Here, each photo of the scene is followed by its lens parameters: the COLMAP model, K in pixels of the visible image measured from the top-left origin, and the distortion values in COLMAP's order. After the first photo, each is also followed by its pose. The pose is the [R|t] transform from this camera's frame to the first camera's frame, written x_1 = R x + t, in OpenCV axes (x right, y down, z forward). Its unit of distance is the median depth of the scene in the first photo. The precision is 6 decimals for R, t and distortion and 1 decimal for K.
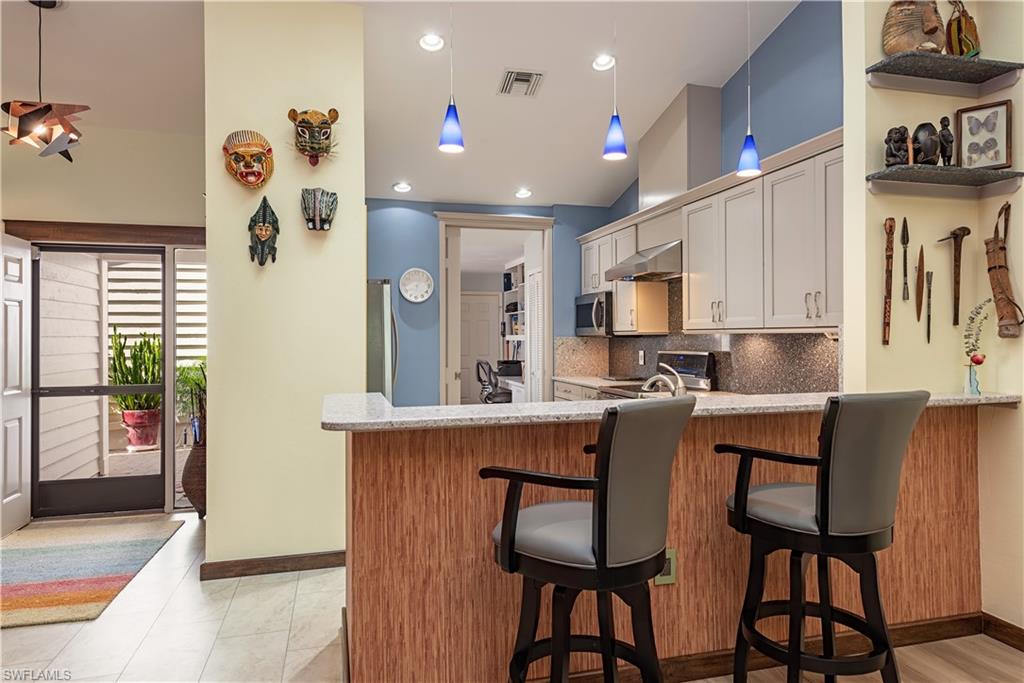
lens RADIAL K [[646.5, 0, 509.5], [0, 646.5, 340.3], [0, 0, 1]] dist [-0.004589, -0.000581]
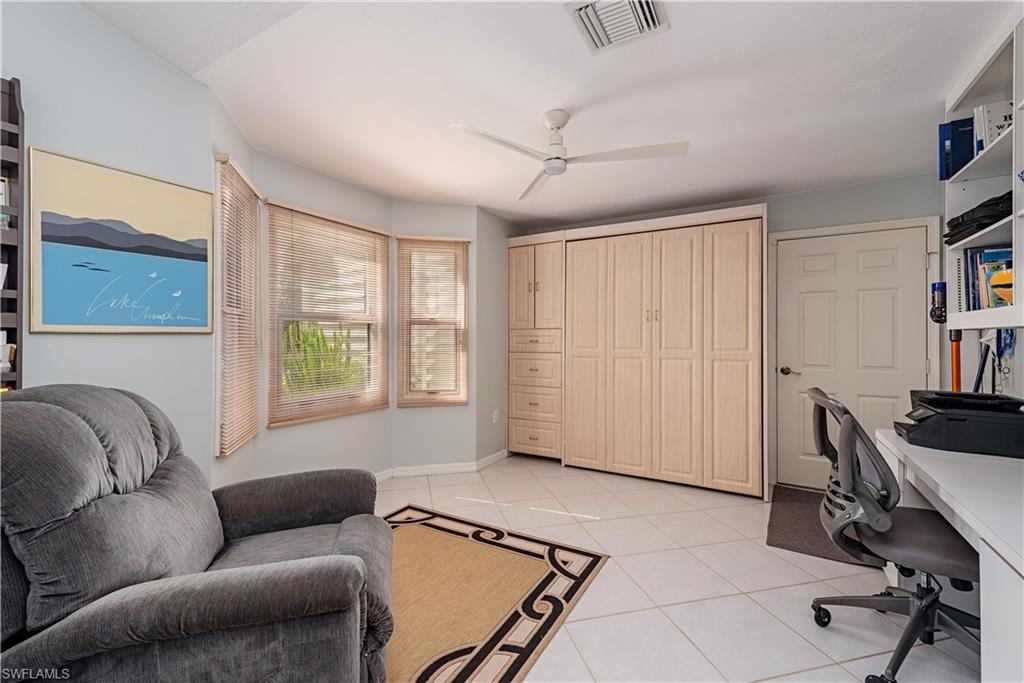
lens RADIAL K [[446.0, 0, 513.0], [0, 446.0, 341.3], [0, 0, 1]] dist [-0.002592, -0.000402]
pose [[0.702767, 0.006376, -0.711392, -0.000052], [-0.011203, 0.999935, -0.002105, 0.009354], [0.711332, 0.009449, 0.702792, 0.760359]]
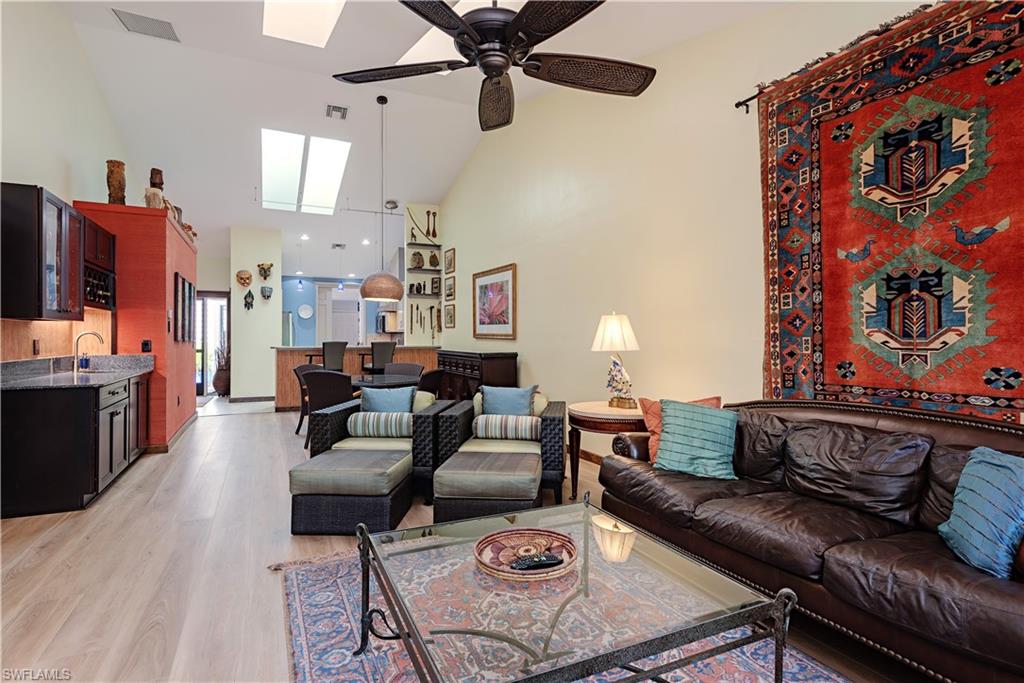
lens RADIAL K [[522.3, 0, 515.8], [0, 522.3, 334.7], [0, 0, 1]] dist [0.004178, 0.000216]
pose [[0.981939, 0.008918, 0.188987, 0.282921], [-0.006078, 0.999860, -0.015601, 0.029320], [-0.189100, 0.014171, 0.981856, -1.159880]]
